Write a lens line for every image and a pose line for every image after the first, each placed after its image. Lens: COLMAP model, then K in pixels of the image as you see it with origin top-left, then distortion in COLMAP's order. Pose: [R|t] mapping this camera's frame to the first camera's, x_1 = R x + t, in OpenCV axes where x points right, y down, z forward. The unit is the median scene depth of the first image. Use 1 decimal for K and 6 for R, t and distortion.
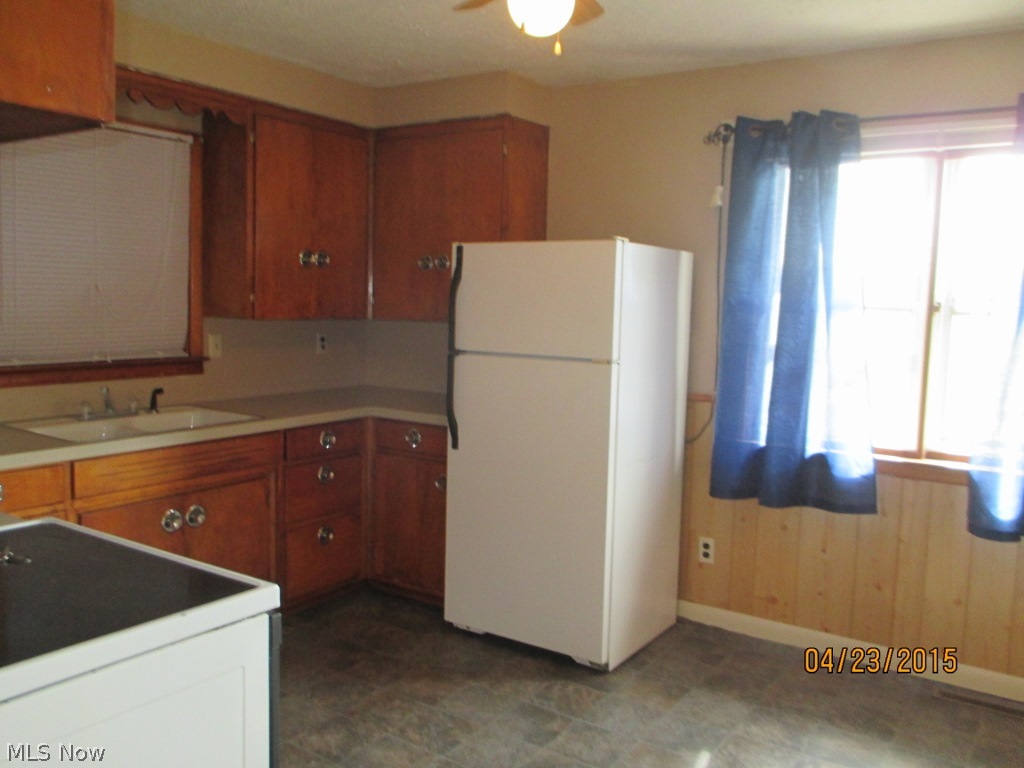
lens RADIAL K [[866.5, 0, 512.0], [0, 866.5, 384.0], [0, 0, 1]] dist [0.012036, 0.008251]
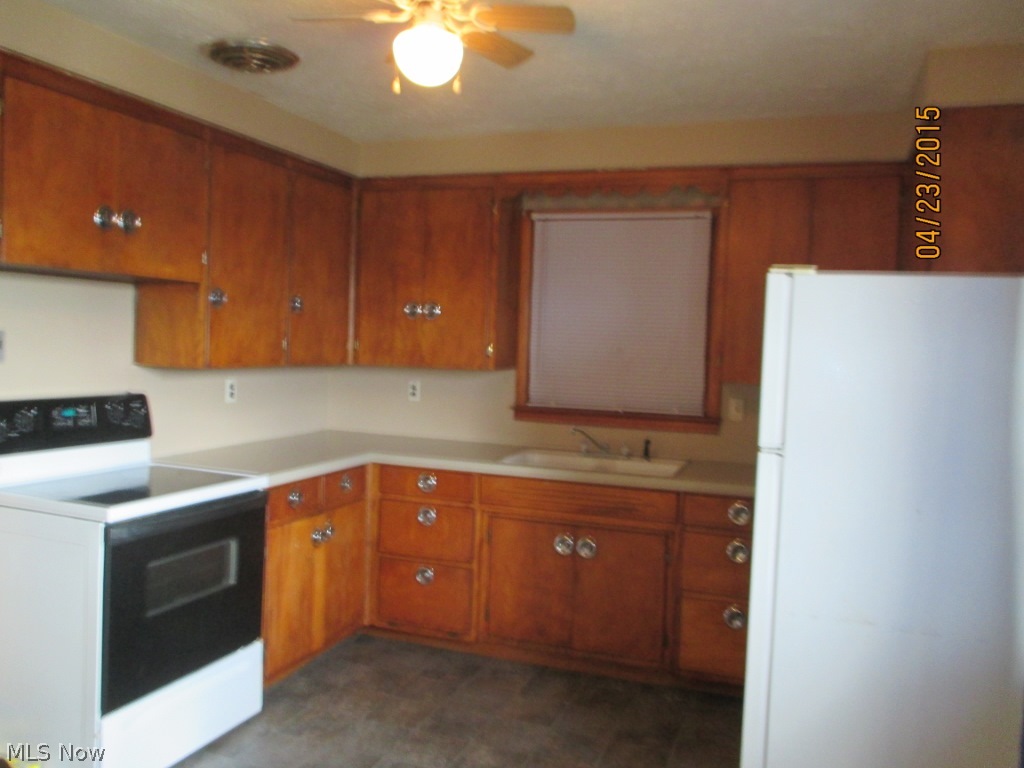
lens RADIAL K [[866.5, 0, 512.0], [0, 866.5, 384.0], [0, 0, 1]] dist [0.012036, 0.008251]
pose [[0.238977, 0.033826, -0.970436, 0.678686], [-0.130774, 0.991409, 0.002353, -0.049047], [0.962179, 0.126345, 0.241348, 0.586465]]
